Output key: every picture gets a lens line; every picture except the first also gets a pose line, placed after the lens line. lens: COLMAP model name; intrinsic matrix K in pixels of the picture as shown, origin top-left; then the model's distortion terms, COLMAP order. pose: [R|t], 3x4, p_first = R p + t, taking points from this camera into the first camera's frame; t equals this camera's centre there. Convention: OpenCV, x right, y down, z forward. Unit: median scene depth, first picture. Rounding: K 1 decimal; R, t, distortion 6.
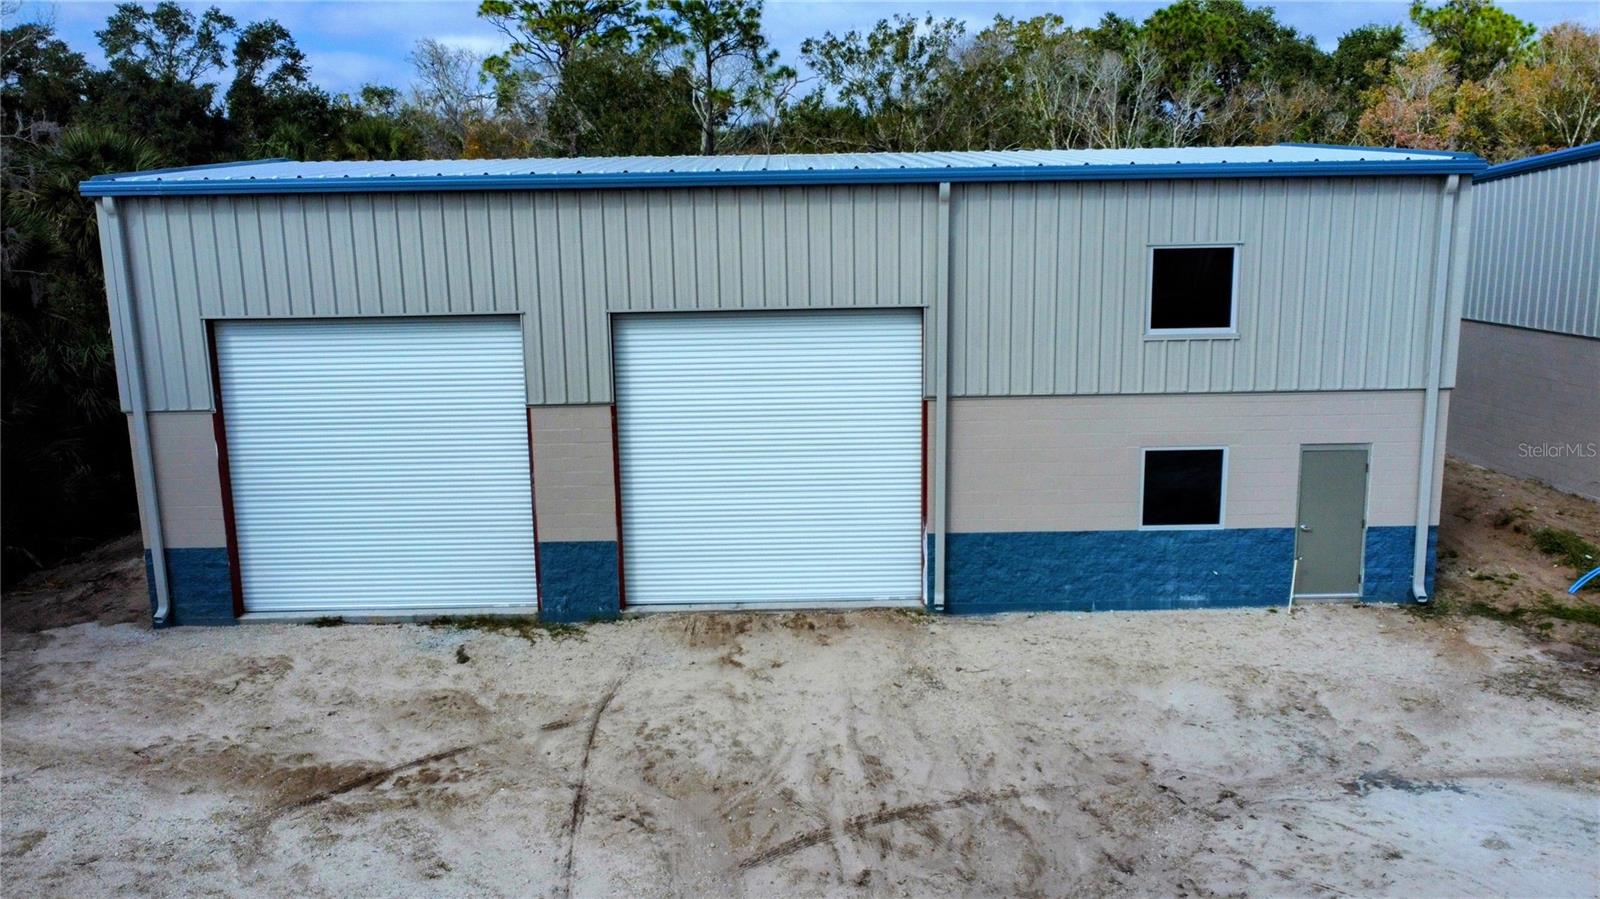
lens RADIAL K [[1207.4, 0, 800.0], [0, 1207.4, 449.5], [0, 0, 1]] dist [0.004082, -0.004213]
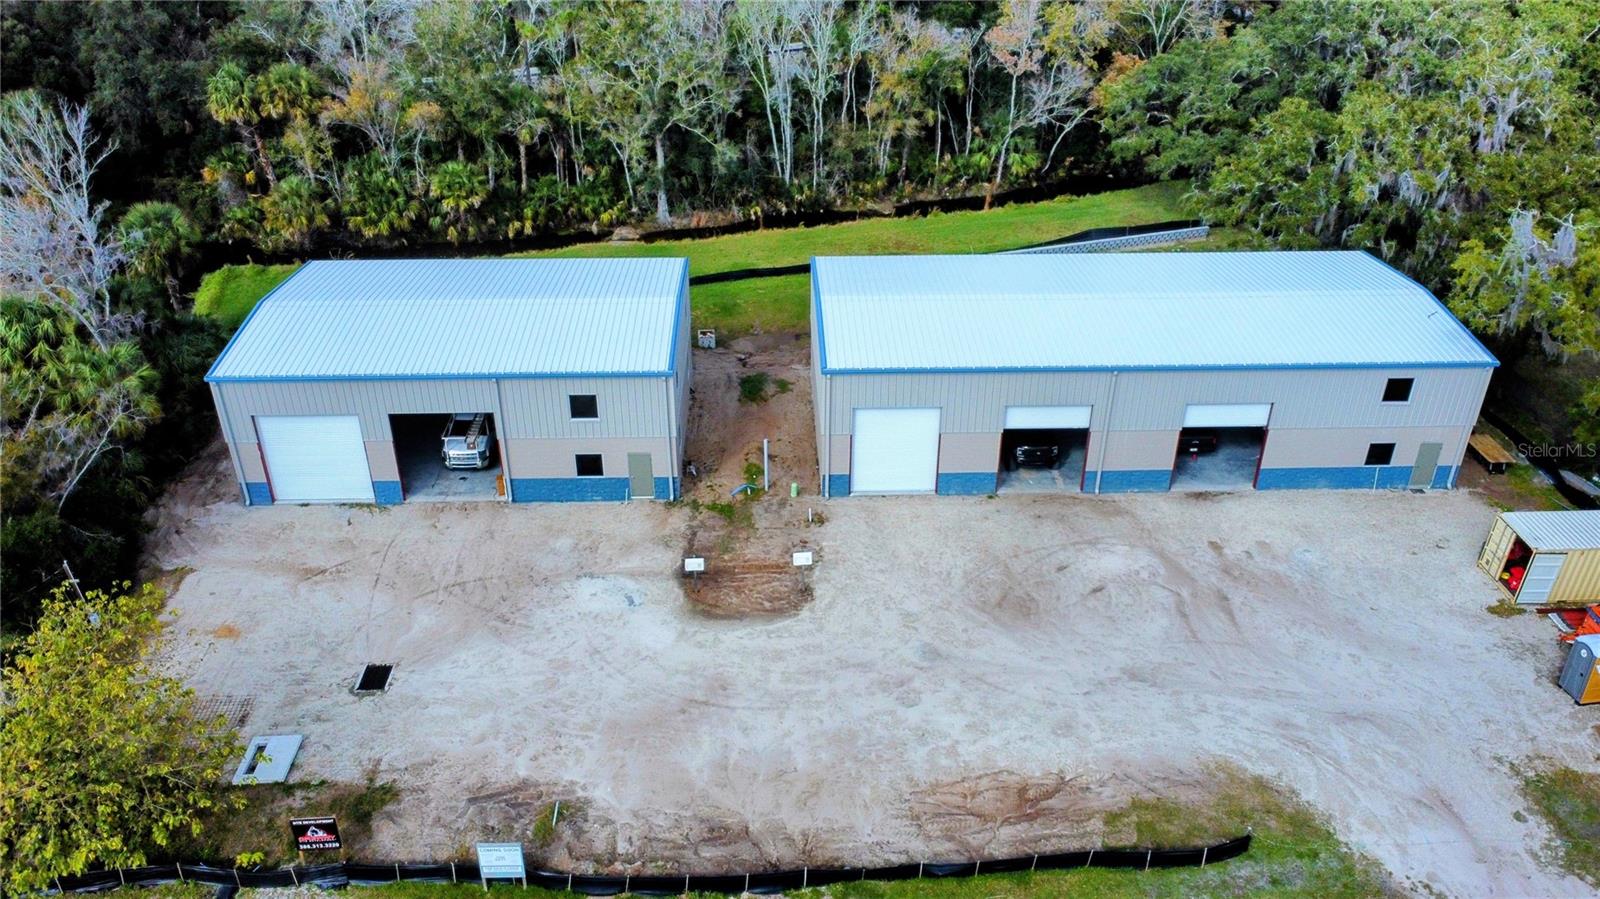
lens RADIAL K [[1207.4, 0, 800.0], [0, 1207.4, 449.5], [0, 0, 1]] dist [0.004082, -0.004213]
pose [[0.999563, 0.006209, 0.028890, 0.816965], [-0.015244, 0.945883, 0.324149, -1.066314], [-0.025314, -0.324448, 0.945565, -1.979326]]
